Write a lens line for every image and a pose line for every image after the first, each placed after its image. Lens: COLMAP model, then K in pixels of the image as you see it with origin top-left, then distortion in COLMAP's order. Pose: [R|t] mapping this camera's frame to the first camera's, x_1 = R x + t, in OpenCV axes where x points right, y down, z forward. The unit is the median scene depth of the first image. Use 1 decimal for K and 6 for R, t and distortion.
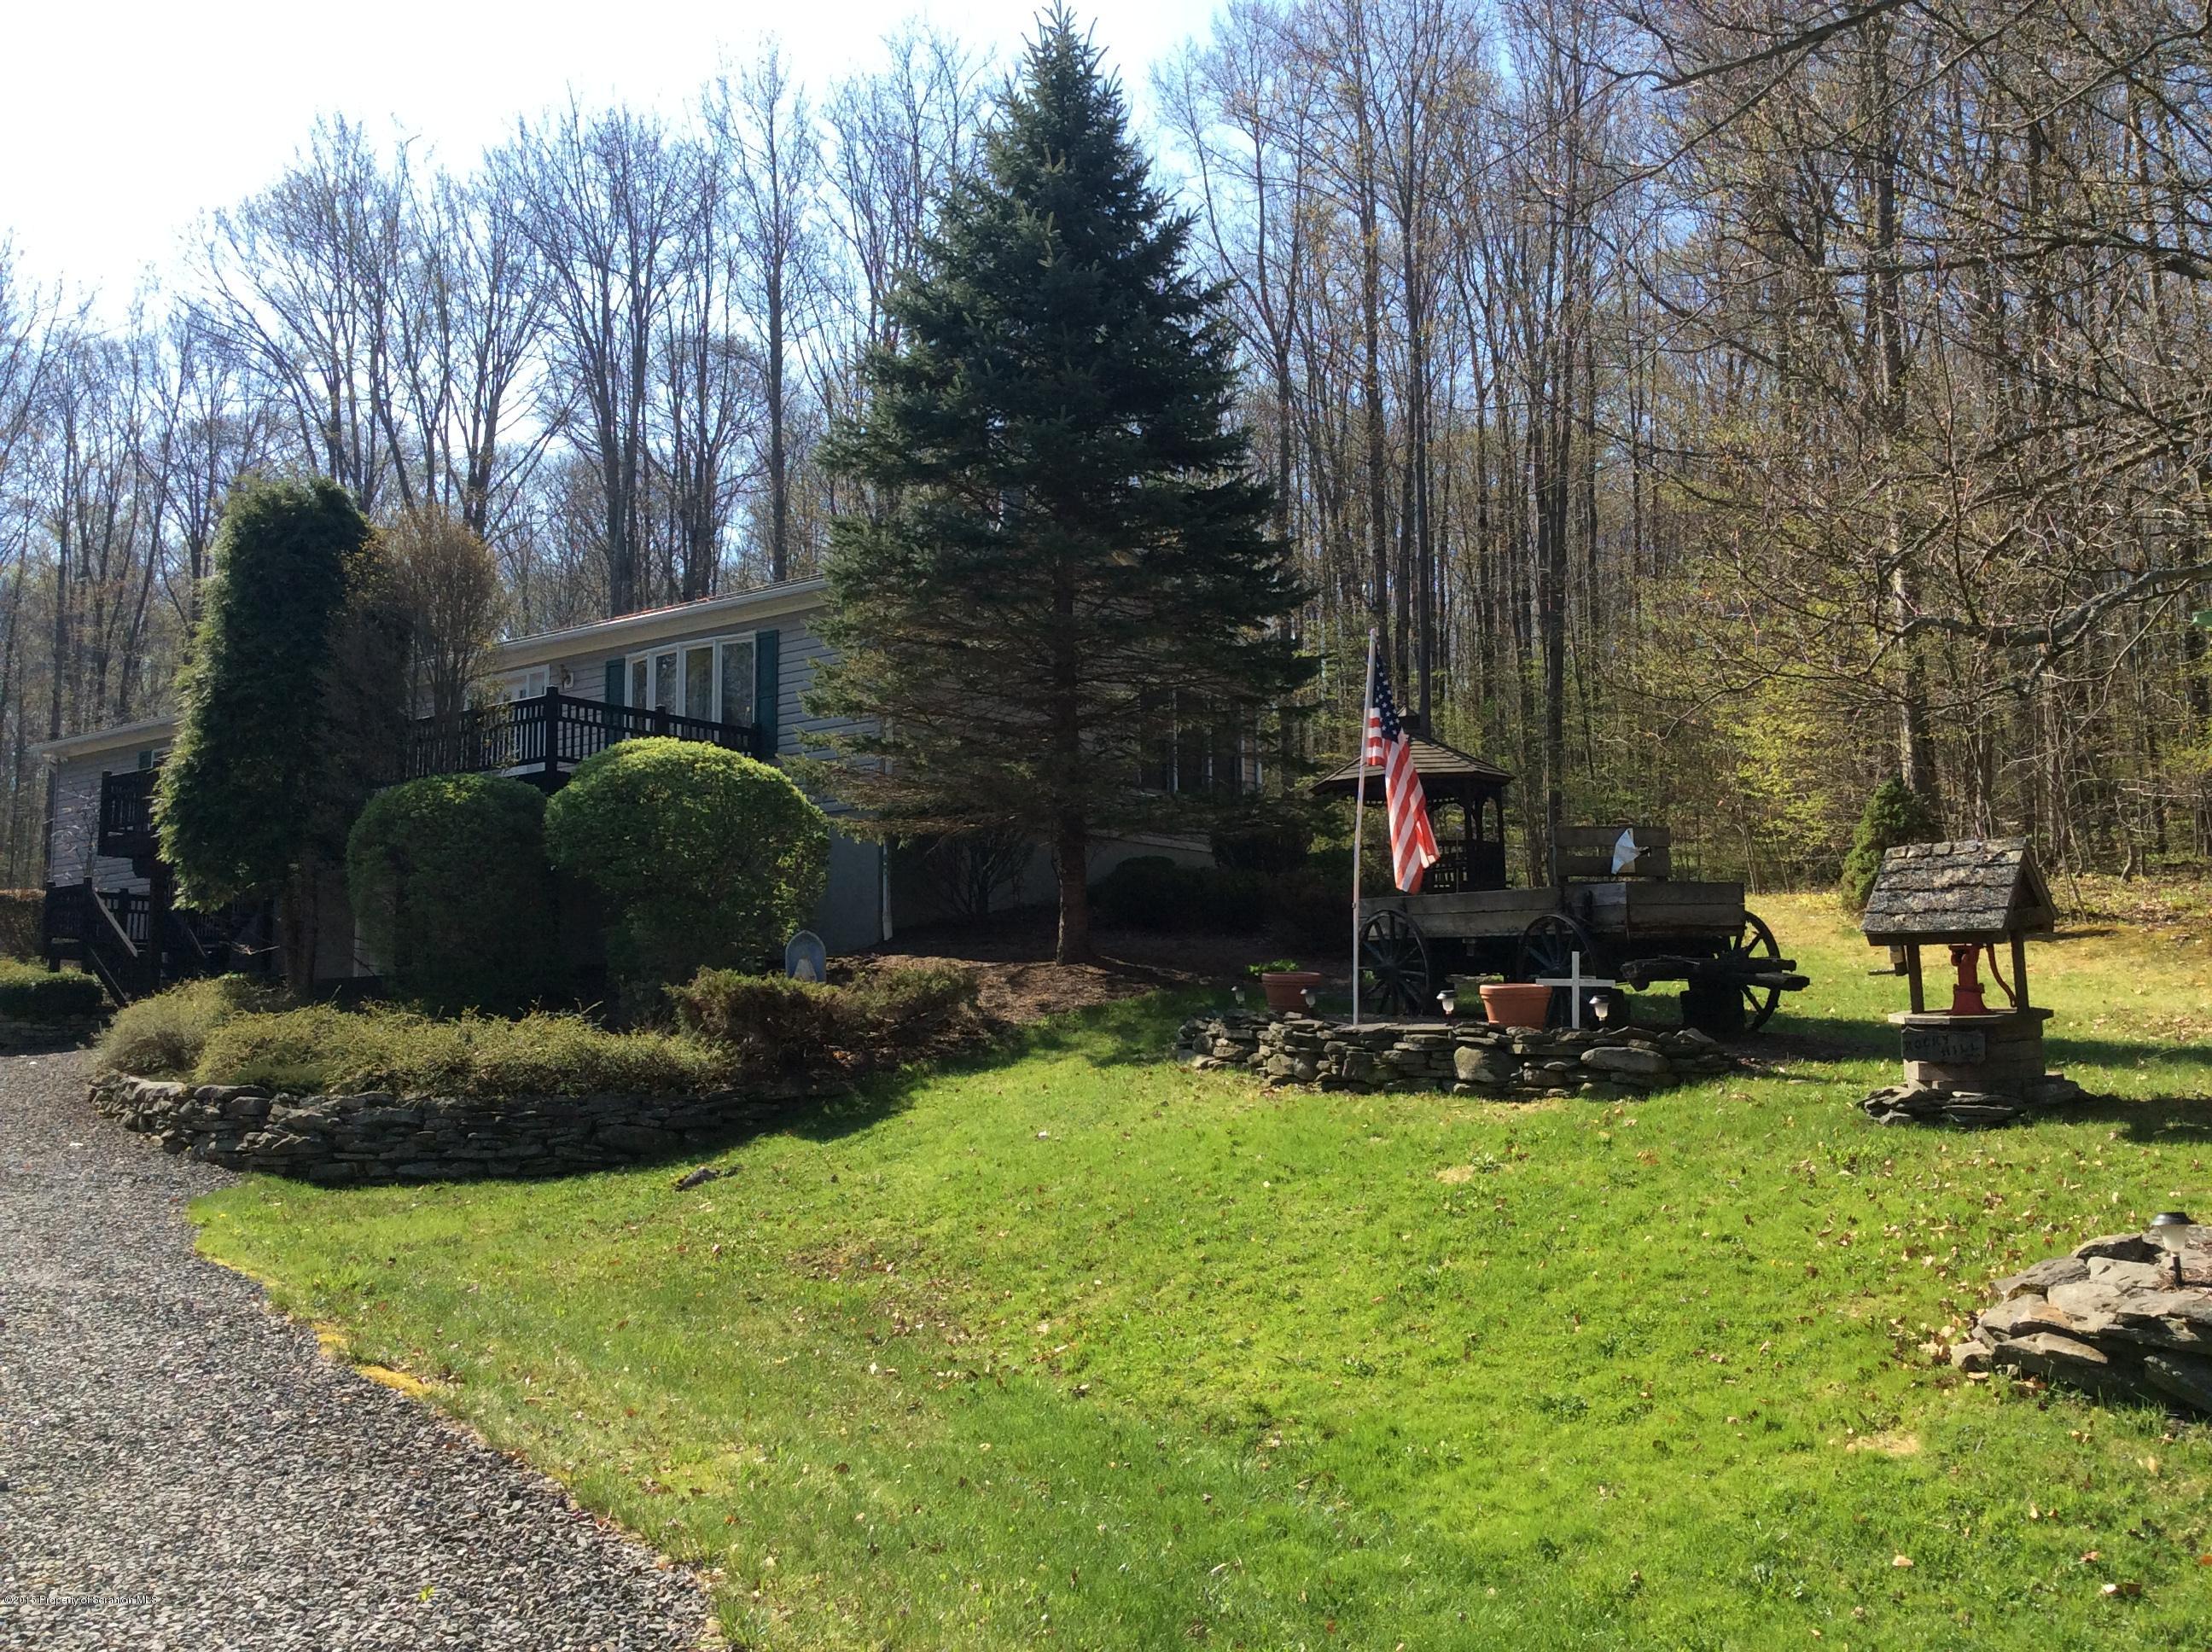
lens RADIAL K [[1976.4, 0, 1113.0], [0, 1976.4, 834.2], [0, 0, 1]] dist [0.134190, -0.291418]
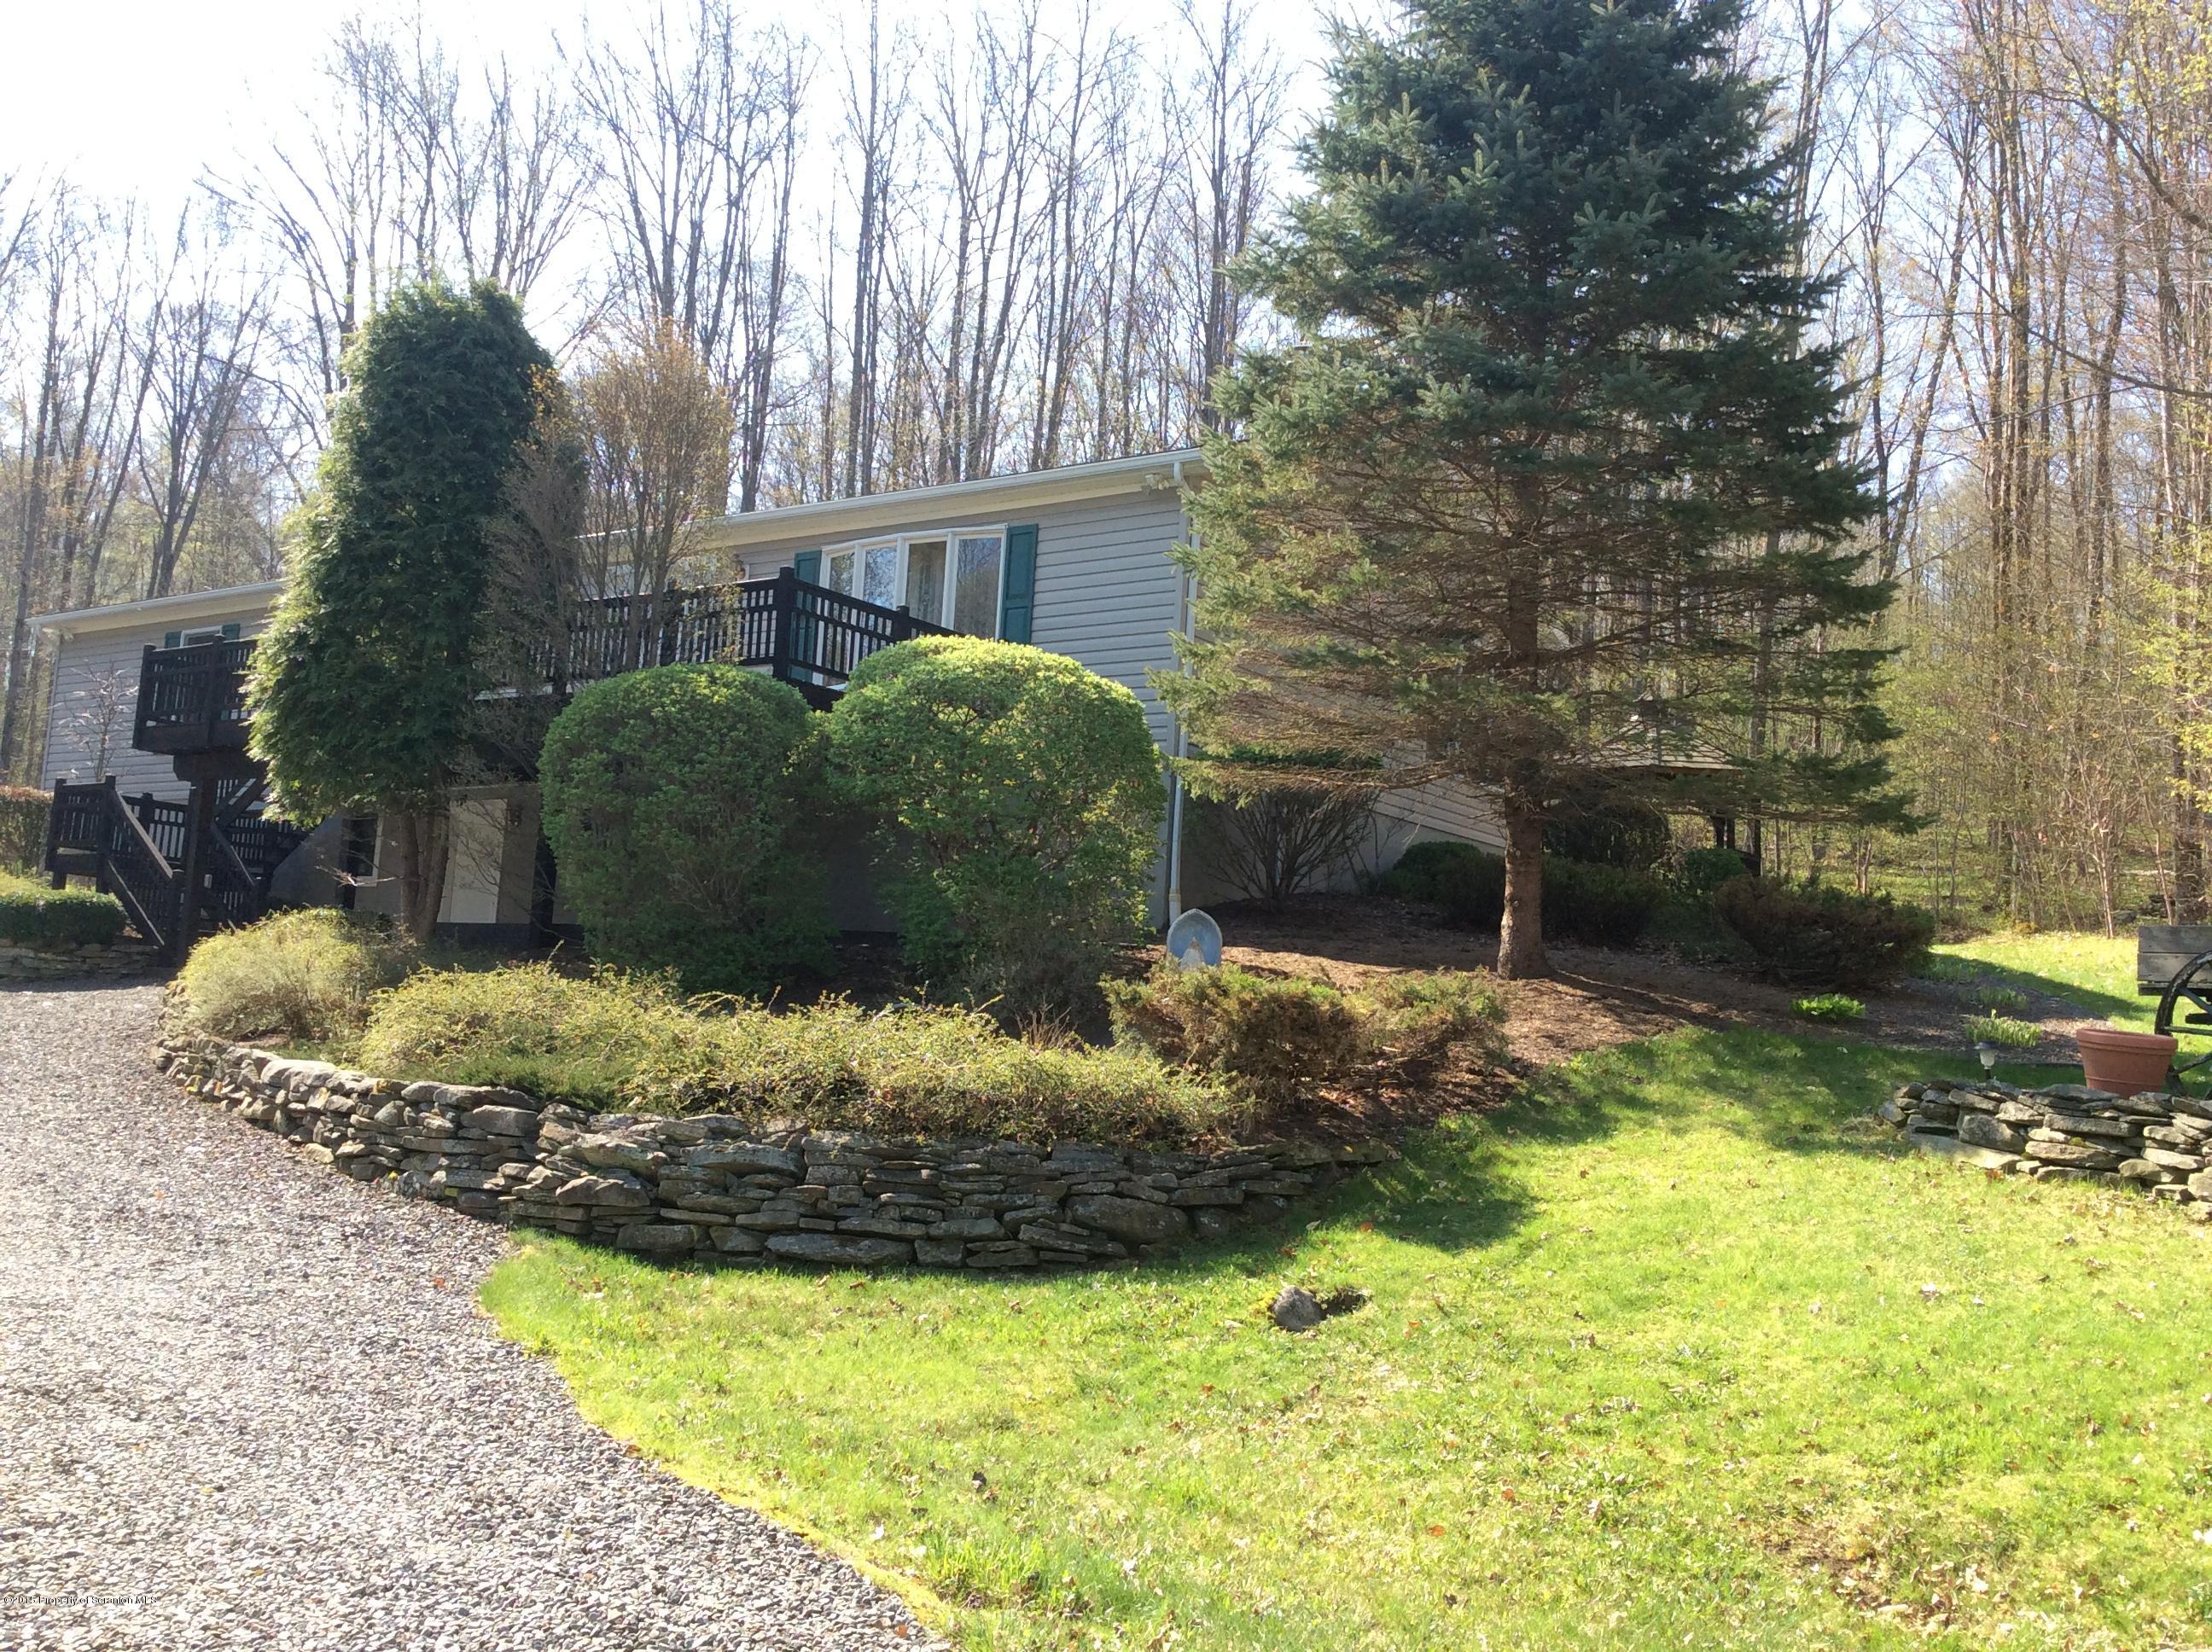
lens RADIAL K [[1976.4, 0, 1113.0], [0, 1976.4, 834.2], [0, 0, 1]] dist [0.134190, -0.291418]
pose [[0.996766, 0.070530, 0.038513, -0.216208], [-0.070783, 0.997478, 0.005235, 0.019459], [-0.038046, -0.007944, 0.999244, 0.275902]]
